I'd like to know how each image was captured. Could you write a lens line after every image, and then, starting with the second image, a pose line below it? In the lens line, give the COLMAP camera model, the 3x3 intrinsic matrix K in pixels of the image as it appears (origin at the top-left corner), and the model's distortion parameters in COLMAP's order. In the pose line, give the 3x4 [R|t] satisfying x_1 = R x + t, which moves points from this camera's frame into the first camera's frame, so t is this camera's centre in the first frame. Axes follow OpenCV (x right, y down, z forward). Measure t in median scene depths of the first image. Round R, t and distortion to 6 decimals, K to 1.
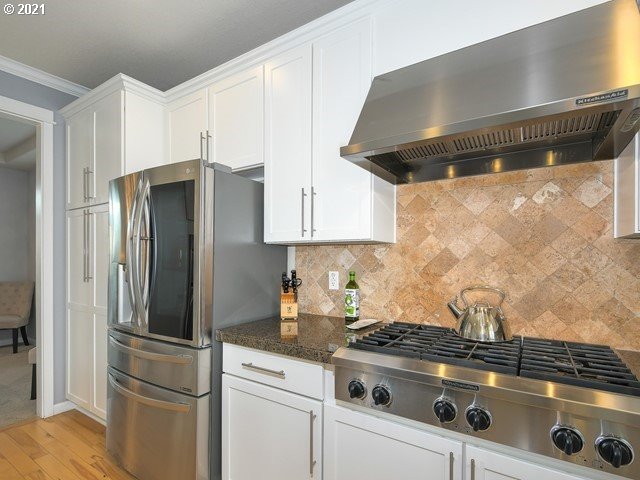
lens RADIAL K [[330.3, 0, 319.6], [0, 330.3, 257.2], [0, 0, 1]] dist [0.001051, -0.000600]
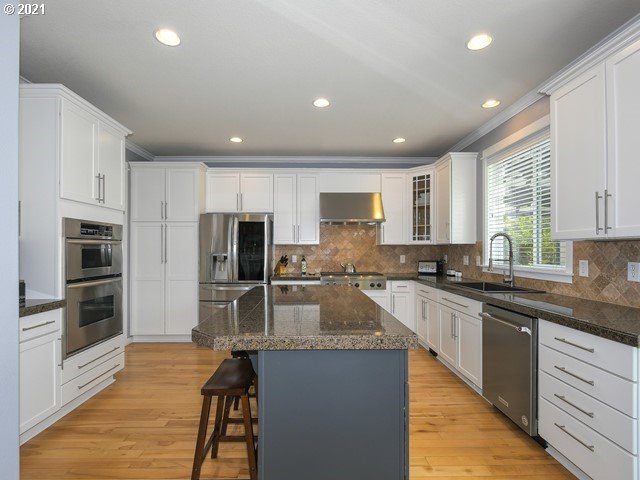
lens RADIAL K [[319.4, 0, 320.0], [0, 319.4, 240.0], [0, 0, 1]] dist [0.000596, -0.000014]
pose [[0.820813, 0.015233, 0.570994, -1.510083], [0.001772, 0.999572, -0.029214, -0.006331], [-0.571194, 0.024991, 0.820434, -1.436062]]
